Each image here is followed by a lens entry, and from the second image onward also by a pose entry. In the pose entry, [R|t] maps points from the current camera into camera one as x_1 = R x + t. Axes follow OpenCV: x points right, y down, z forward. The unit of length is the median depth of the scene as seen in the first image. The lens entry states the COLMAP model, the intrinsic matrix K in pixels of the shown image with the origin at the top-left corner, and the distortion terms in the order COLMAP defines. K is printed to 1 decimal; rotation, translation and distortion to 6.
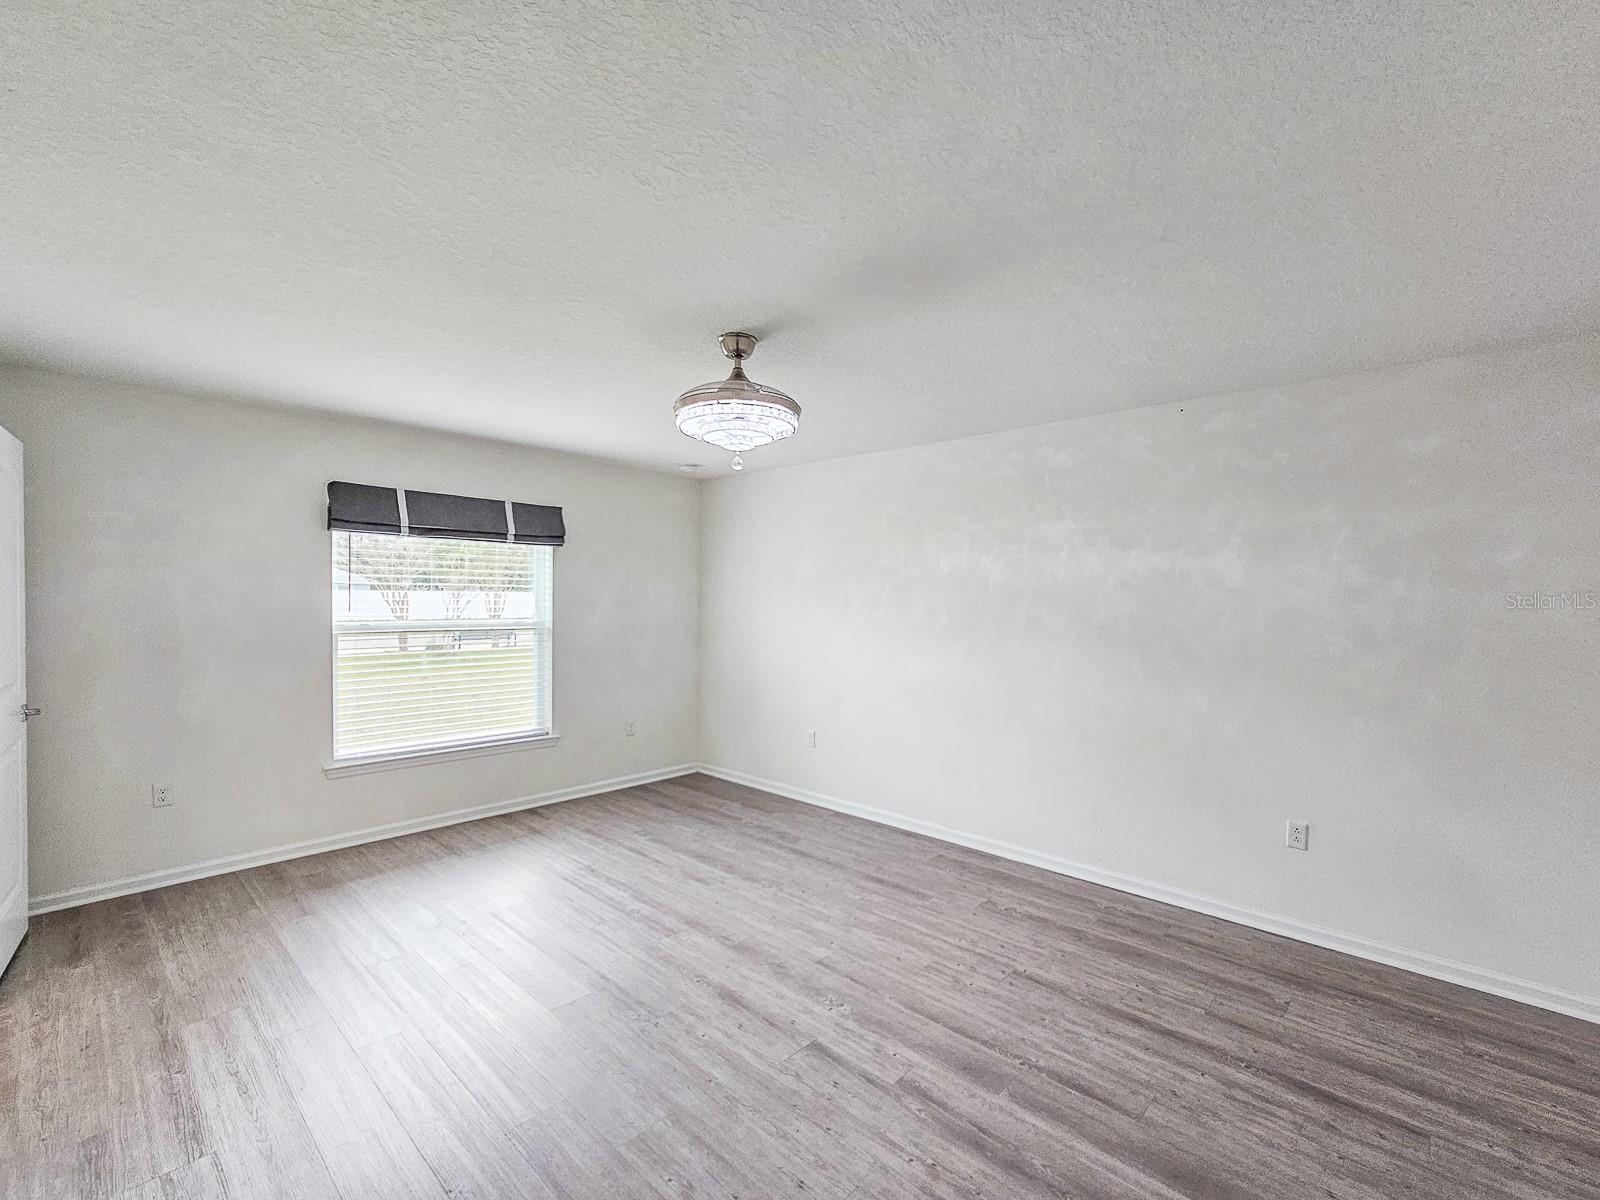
lens RADIAL K [[702.8, 0, 811.9], [0, 702.8, 625.3], [0, 0, 1]] dist [0.001374, 0.000700]
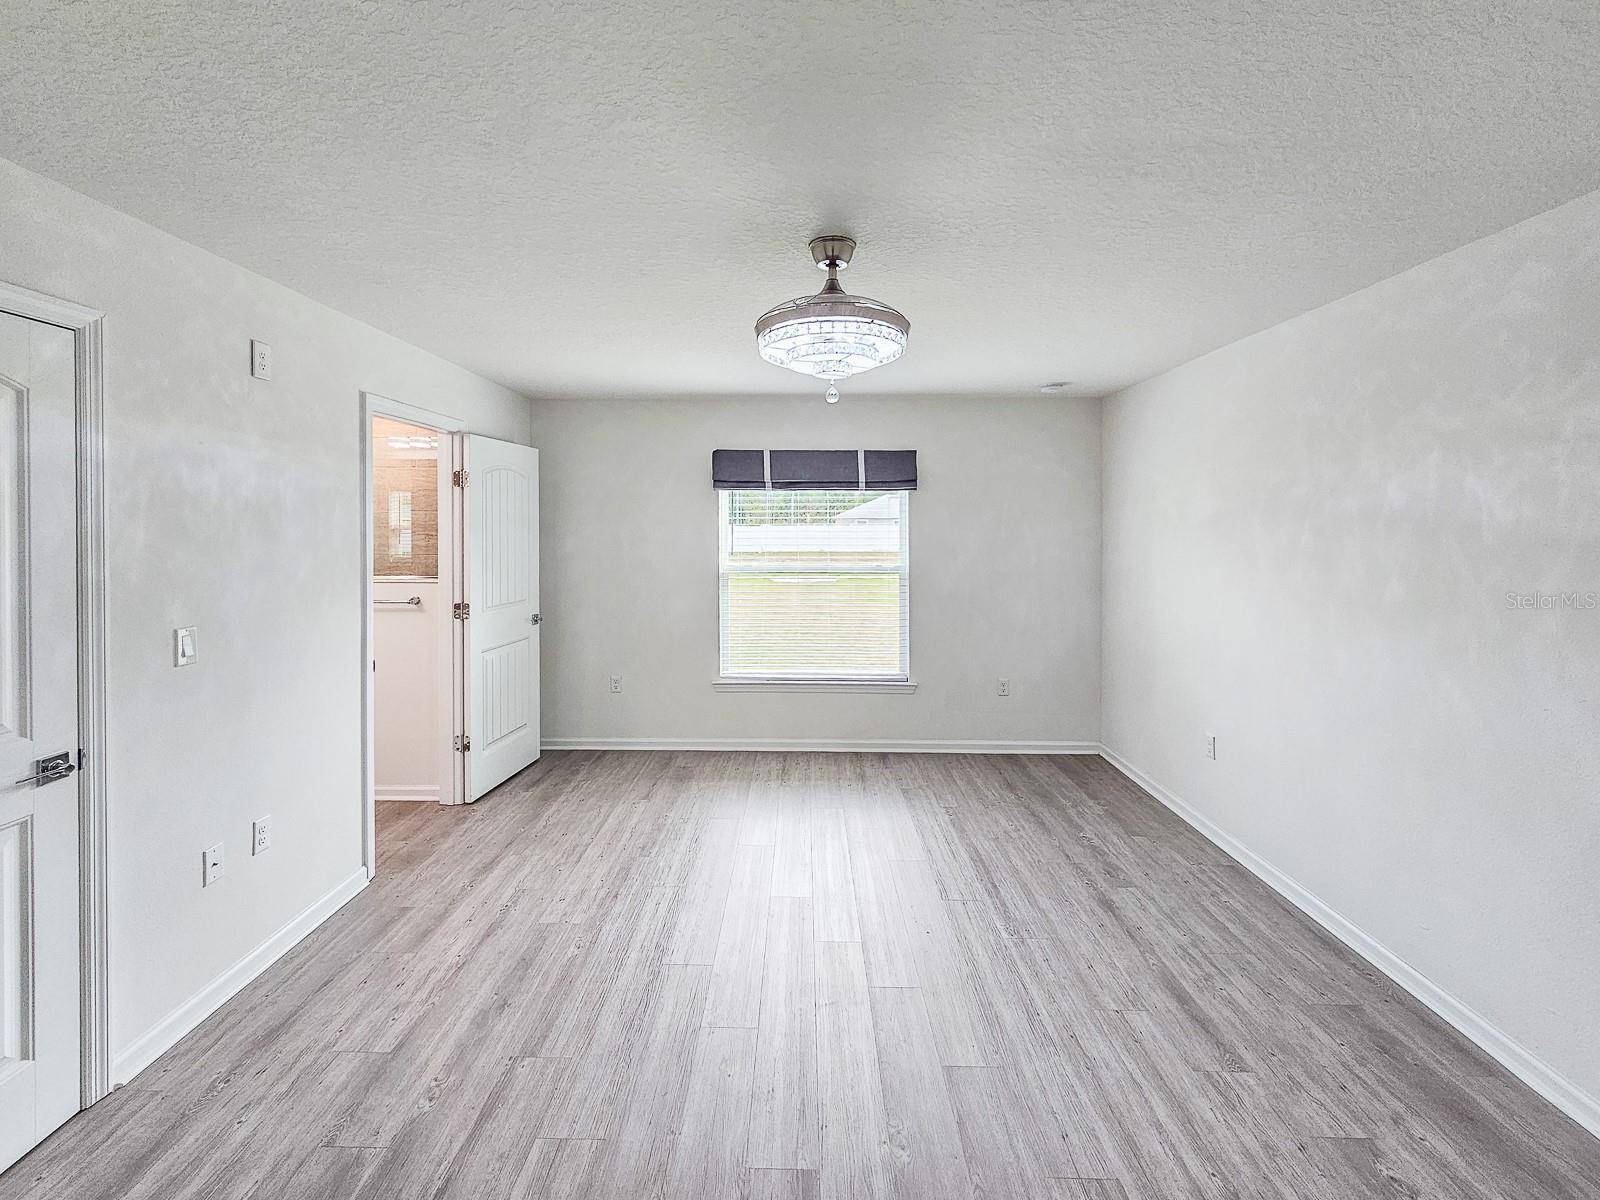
lens RADIAL K [[697.1, 0, 784.8], [0, 697.1, 539.2], [0, 0, 1]] dist [0.001046, 0.000351]
pose [[0.660344, 0.002406, -0.750959, 0.301017], [-0.021209, 0.999656, -0.015448, -0.030815], [0.750663, 0.026128, 0.660168, 0.274600]]
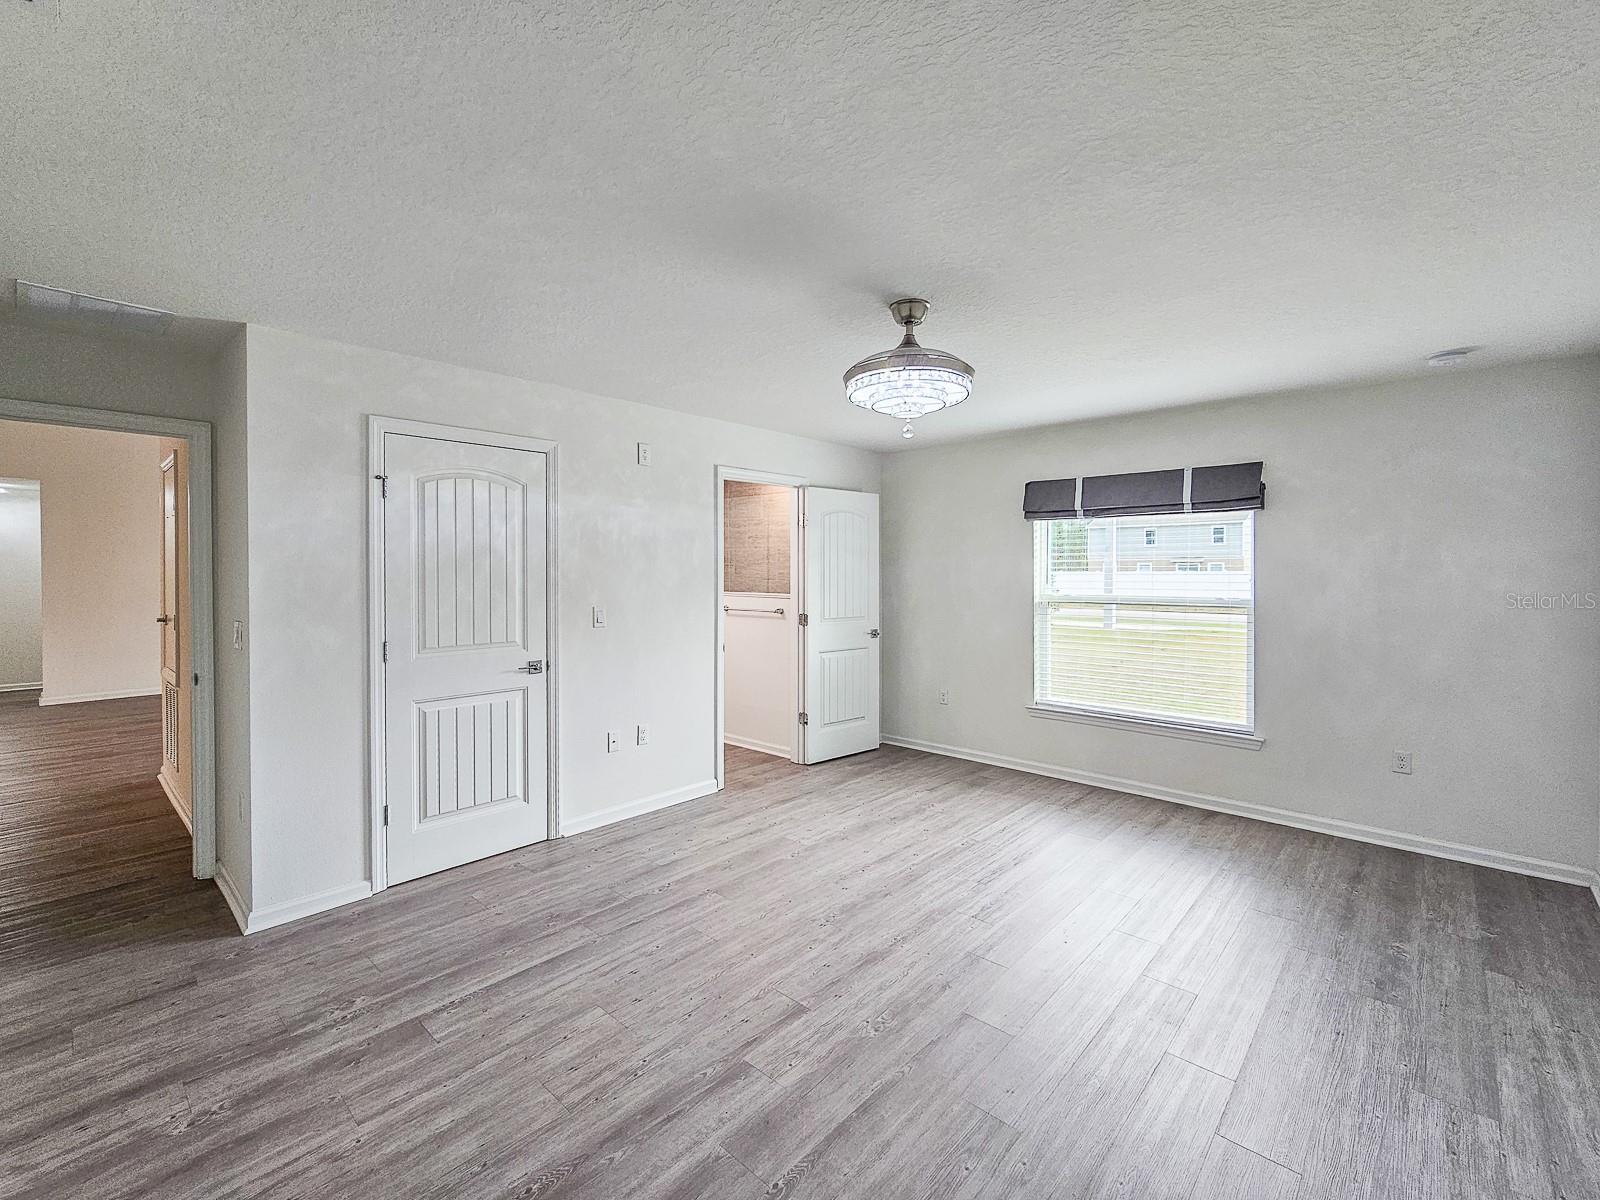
lens RADIAL K [[695.0, 0, 781.5], [0, 695.0, 591.2], [0, 0, 1]] dist [0.000928, 0.000074]
pose [[-0.007454, 0.016939, -0.999829, 0.561982], [-0.038876, 0.999096, 0.017216, -0.010833], [0.999216, 0.038997, -0.006788, 0.539880]]
